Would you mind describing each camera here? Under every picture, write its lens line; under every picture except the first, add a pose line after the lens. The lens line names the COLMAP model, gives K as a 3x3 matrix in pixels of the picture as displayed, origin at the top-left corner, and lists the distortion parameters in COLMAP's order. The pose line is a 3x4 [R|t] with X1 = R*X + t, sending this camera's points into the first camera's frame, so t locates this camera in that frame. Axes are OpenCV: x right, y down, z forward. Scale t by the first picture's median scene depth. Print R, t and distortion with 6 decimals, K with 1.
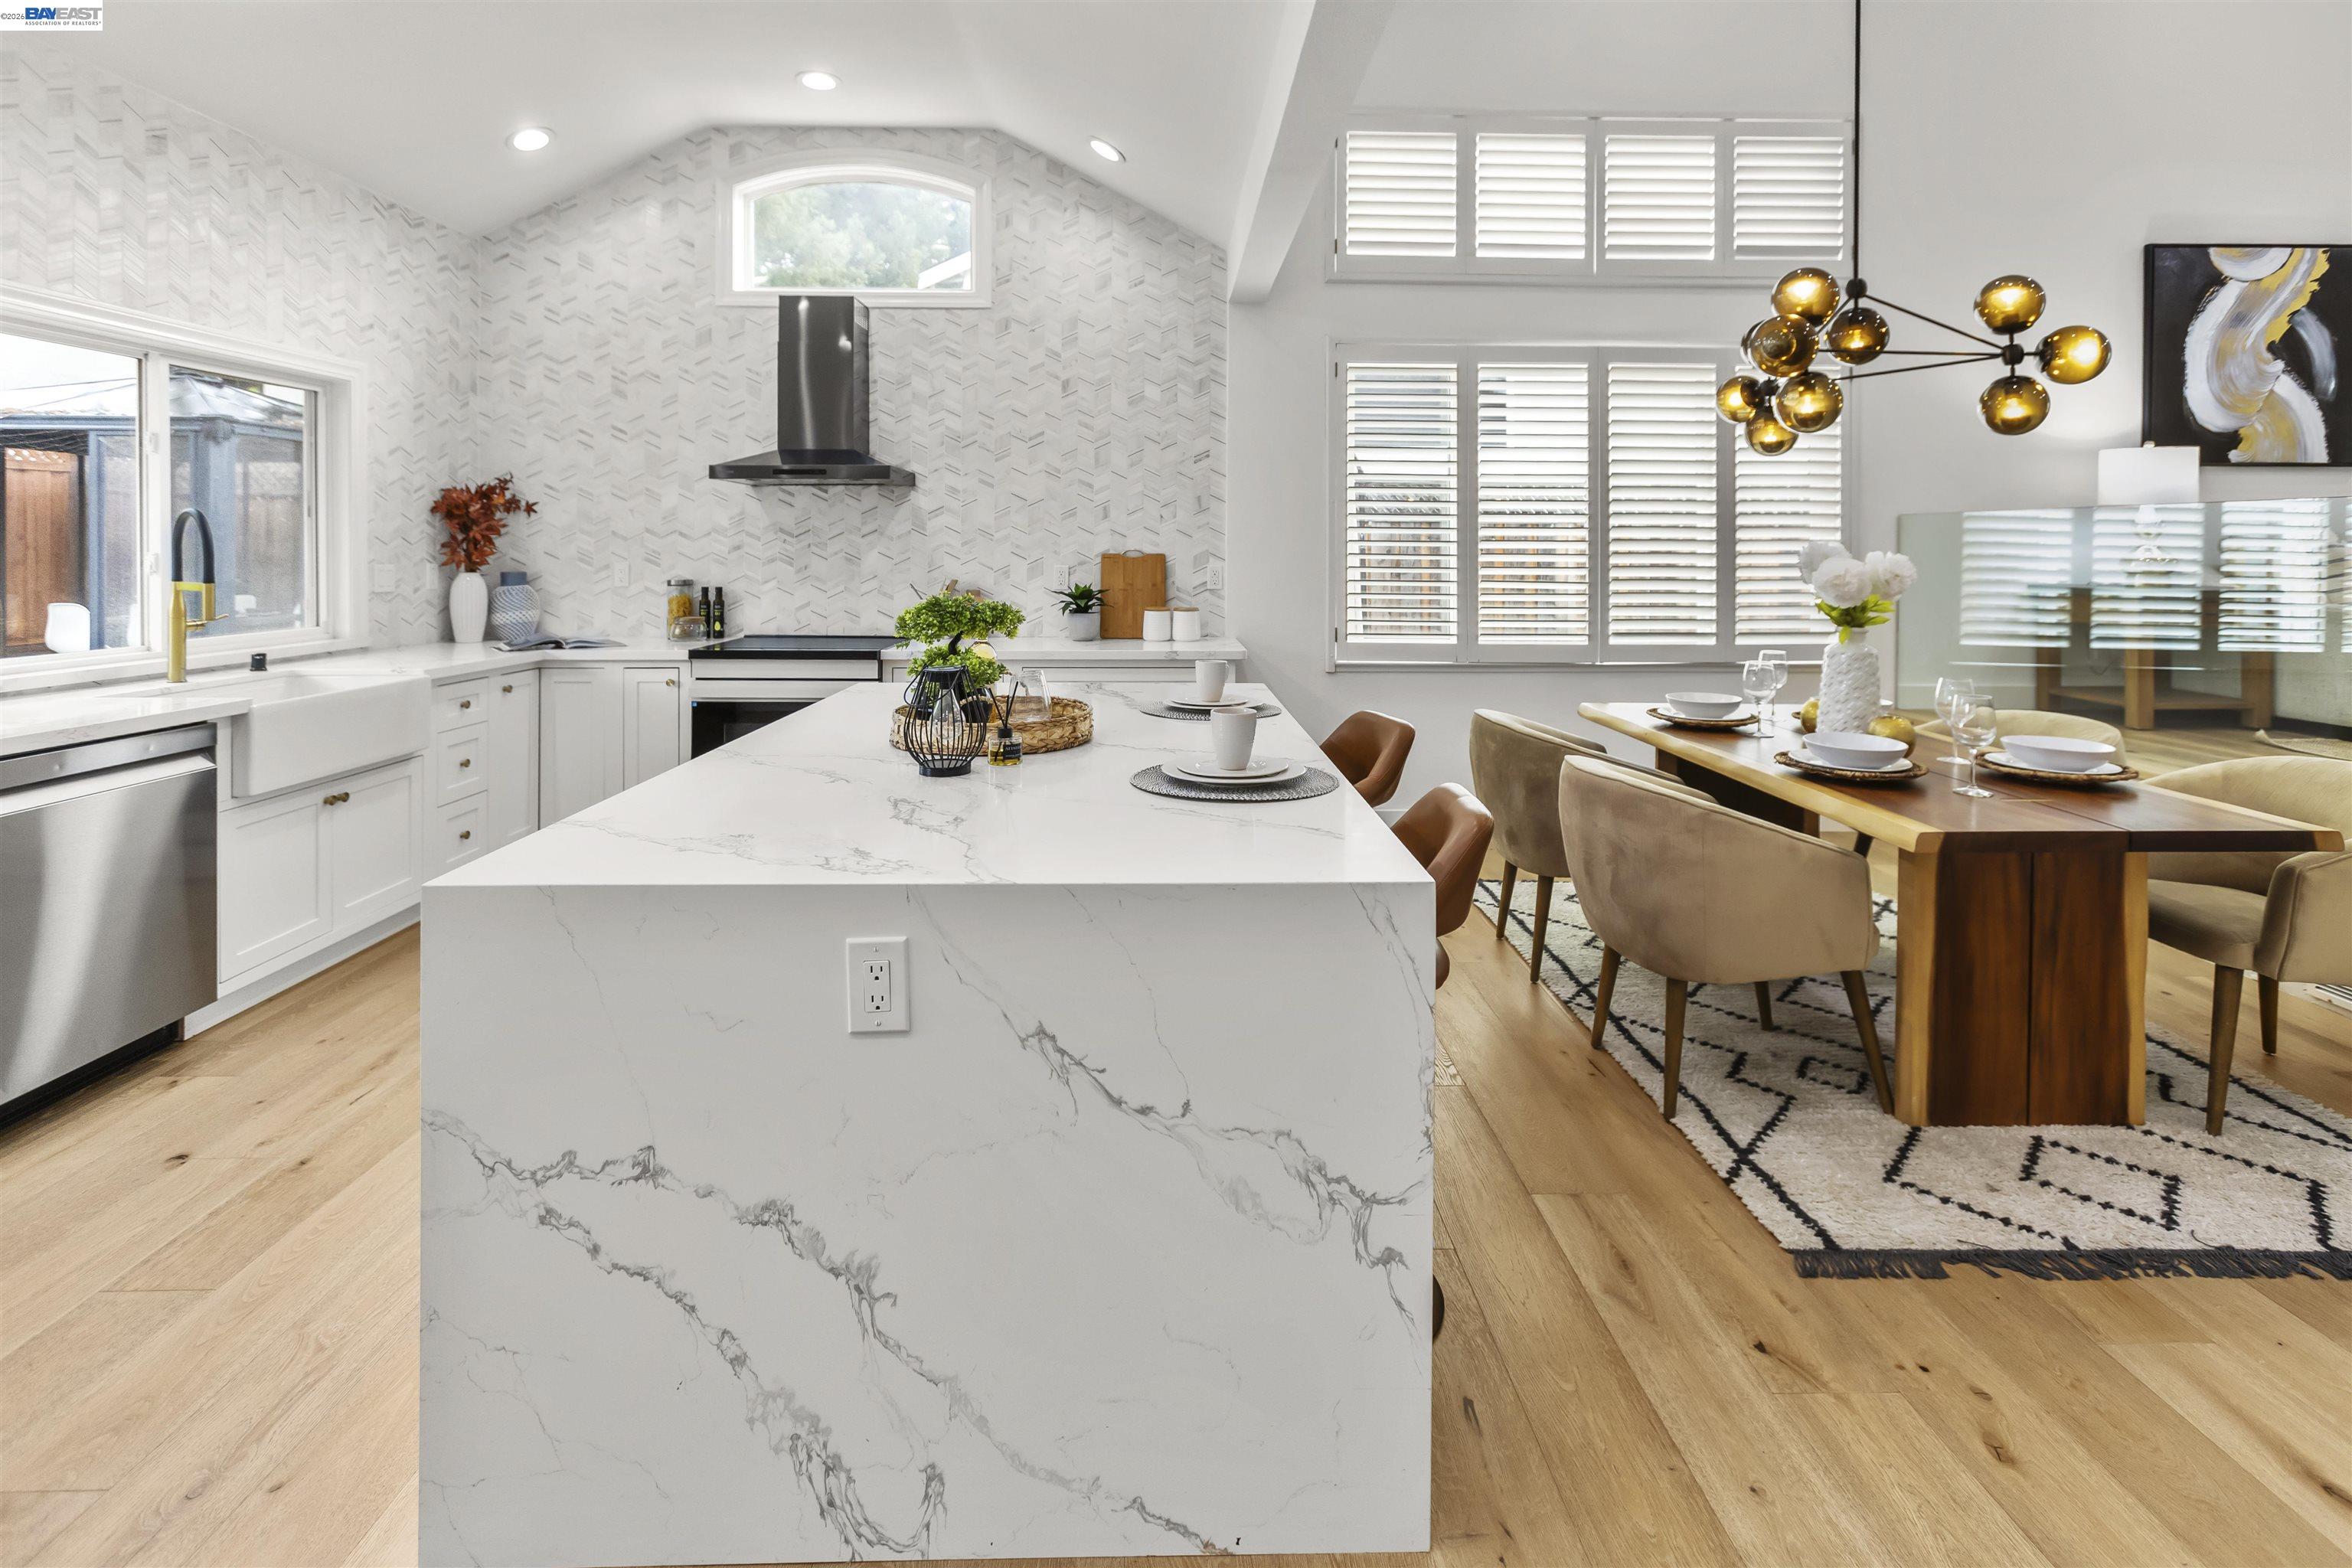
lens RADIAL K [[1130.4, 0, 1171.5], [0, 1130.4, 565.5], [0, 0, 1]] dist [-0.000484, 0.000171]
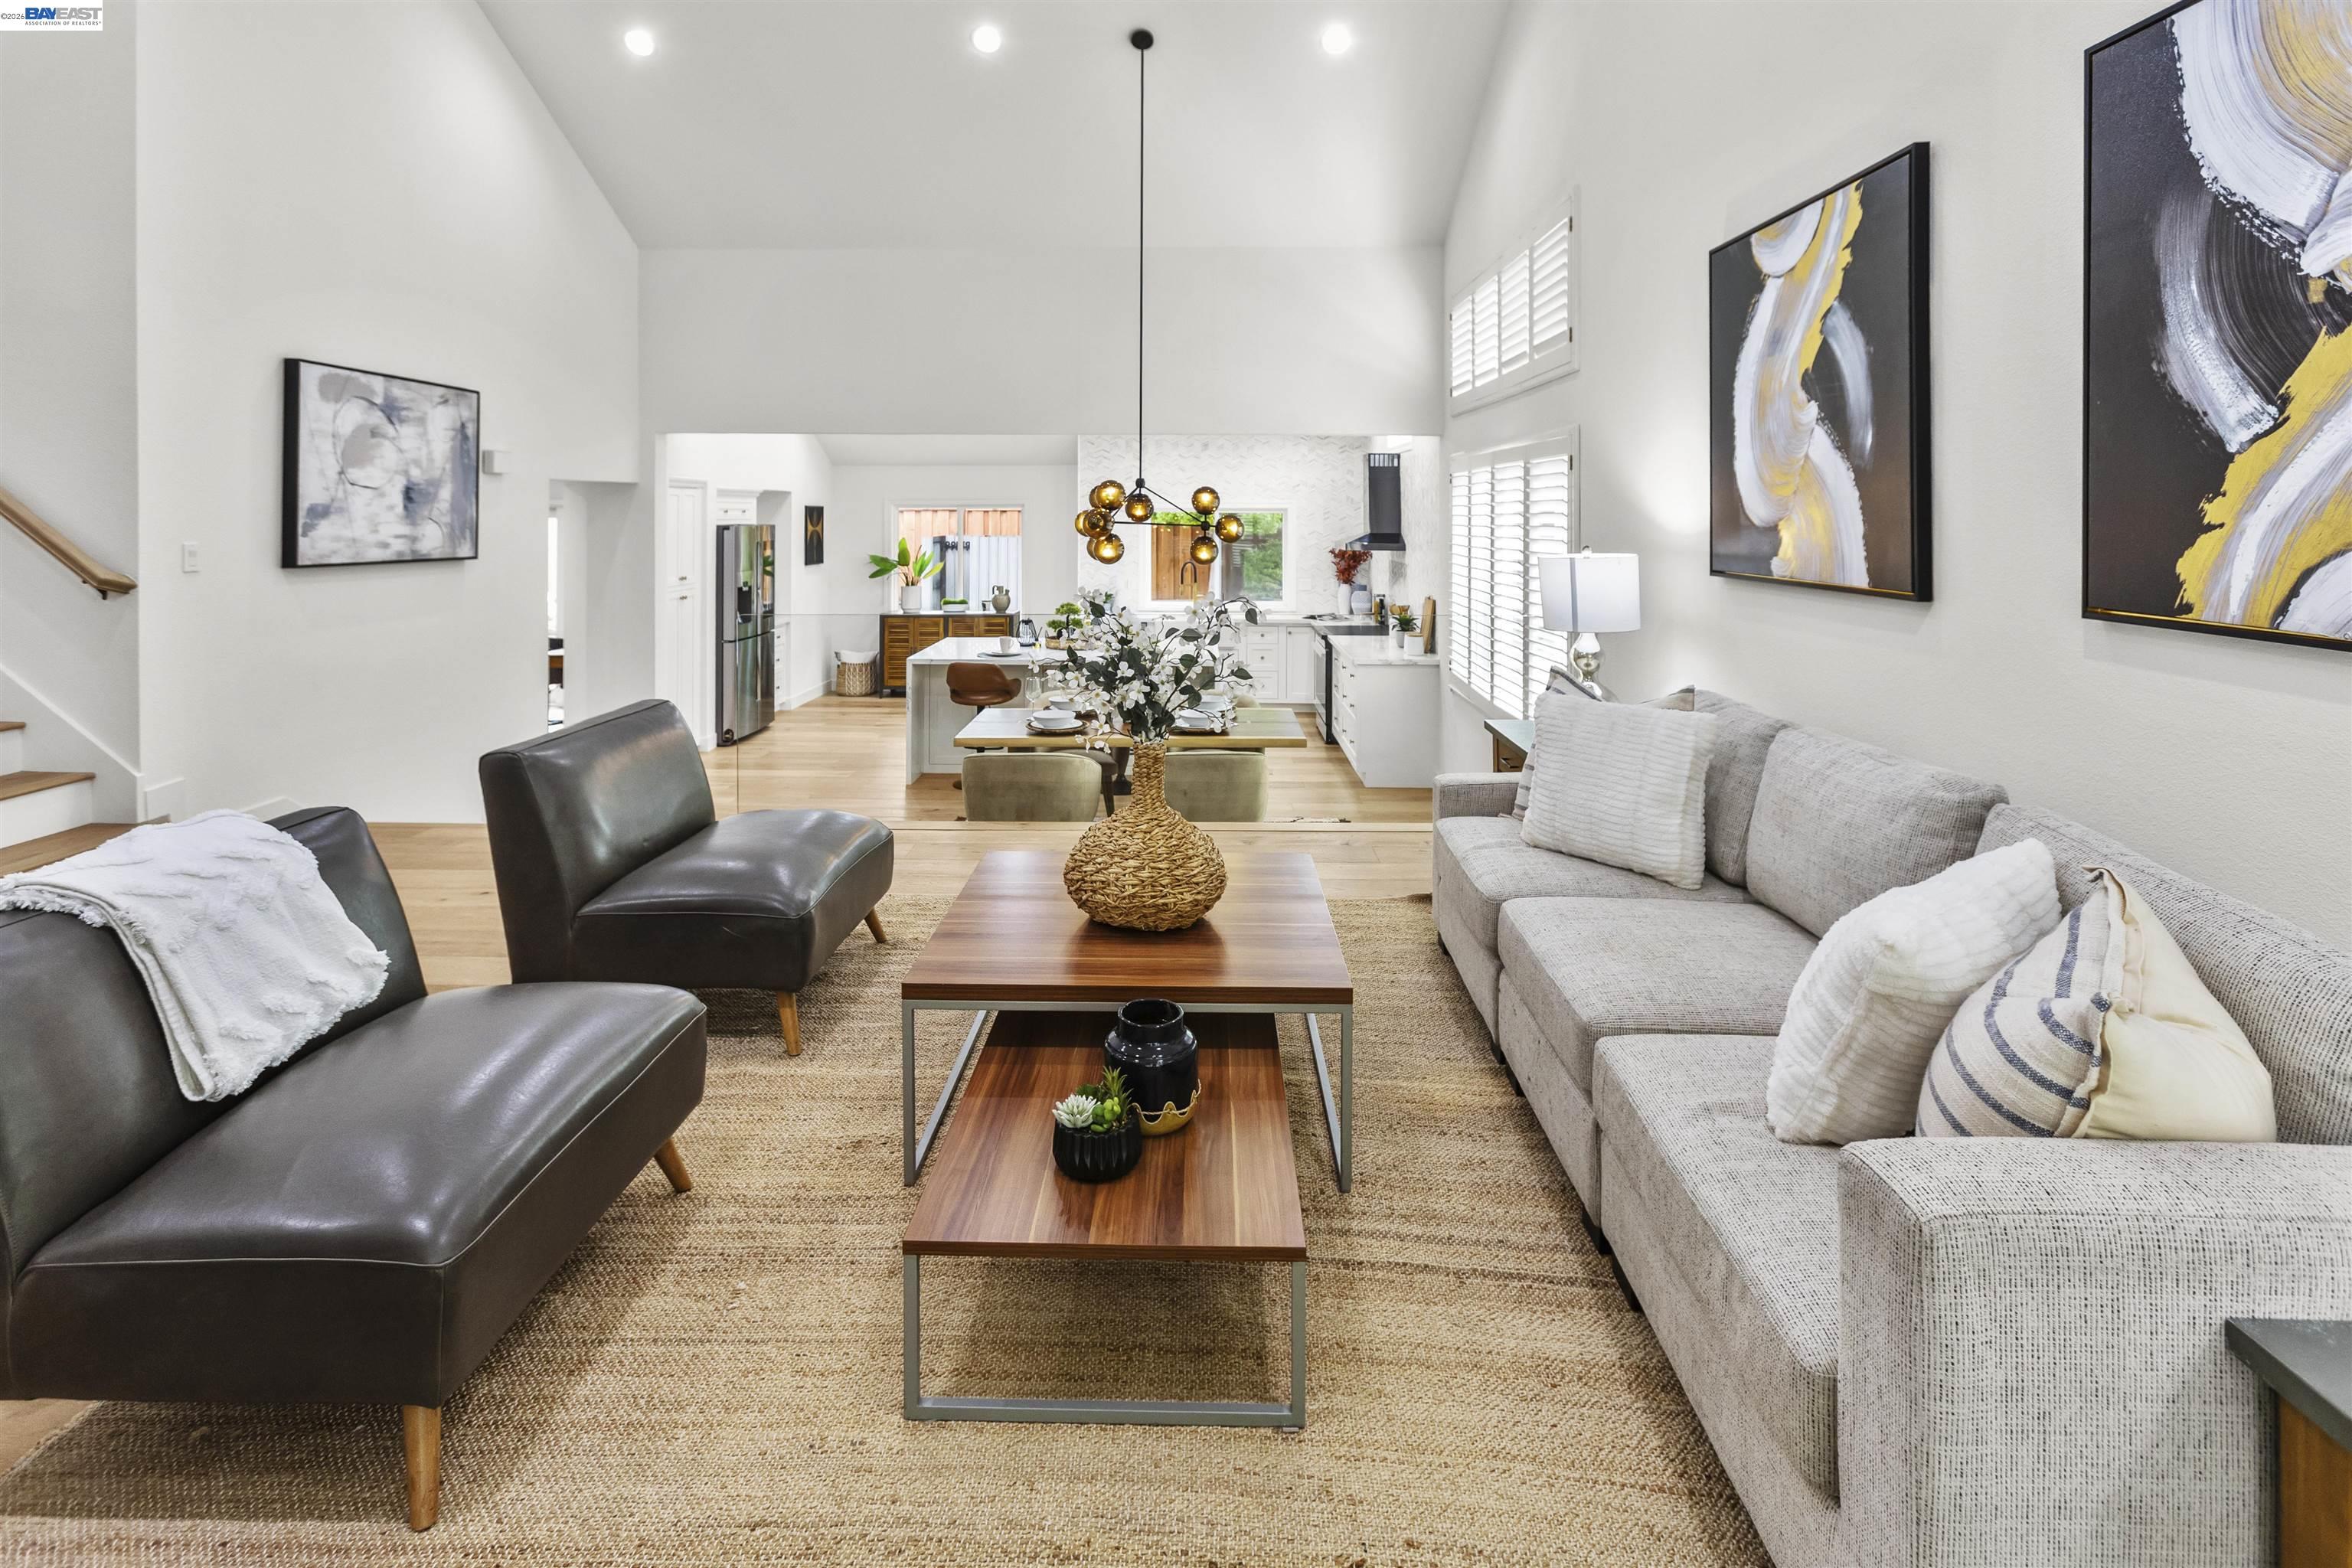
lens RADIAL K [[1115.3, 0, 1180.1], [0, 1115.3, 511.9], [0, 0, 1]] dist [0.000073, 0.000119]
pose [[-0.031377, -0.004145, -0.999499, 1.549180], [-0.013908, 0.999896, -0.003710, -0.120205], [0.999411, 0.013784, -0.031431, 0.702974]]
